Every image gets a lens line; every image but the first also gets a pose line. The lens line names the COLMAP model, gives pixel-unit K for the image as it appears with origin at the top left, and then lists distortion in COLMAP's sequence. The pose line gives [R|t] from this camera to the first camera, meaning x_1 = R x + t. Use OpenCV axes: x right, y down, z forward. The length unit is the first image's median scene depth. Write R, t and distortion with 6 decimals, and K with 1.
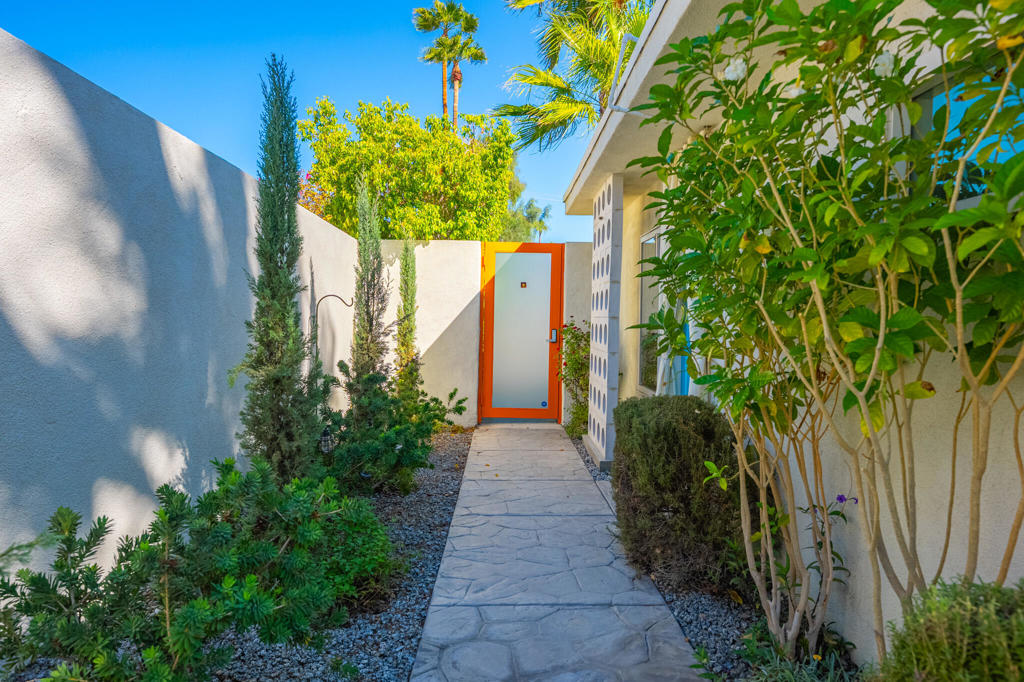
lens RADIAL K [[700.4, 0, 512.0], [0, 700.4, 341.0], [0, 0, 1]] dist [-0.002082, -0.000936]
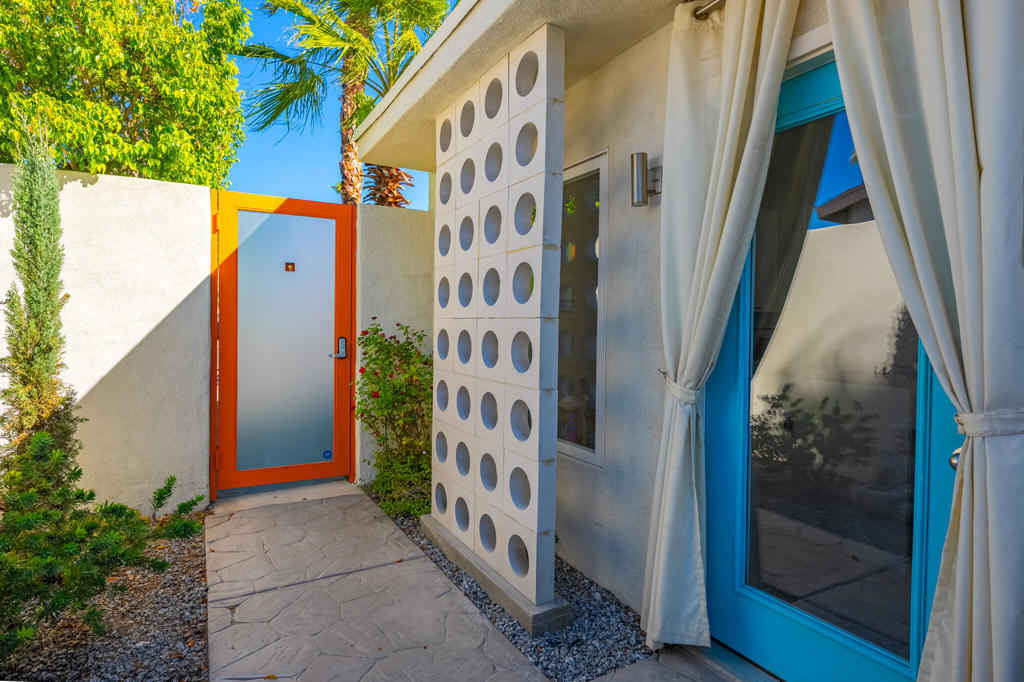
lens RADIAL K [[559.8, 0, 512.0], [0, 559.8, 341.0], [0, 0, 1]] dist [0.054533, -0.044853]
pose [[0.882978, -0.021699, 0.468913, -0.047399], [0.021113, 0.999756, 0.006509, -0.014378], [-0.468940, 0.004153, 0.883220, 0.485240]]
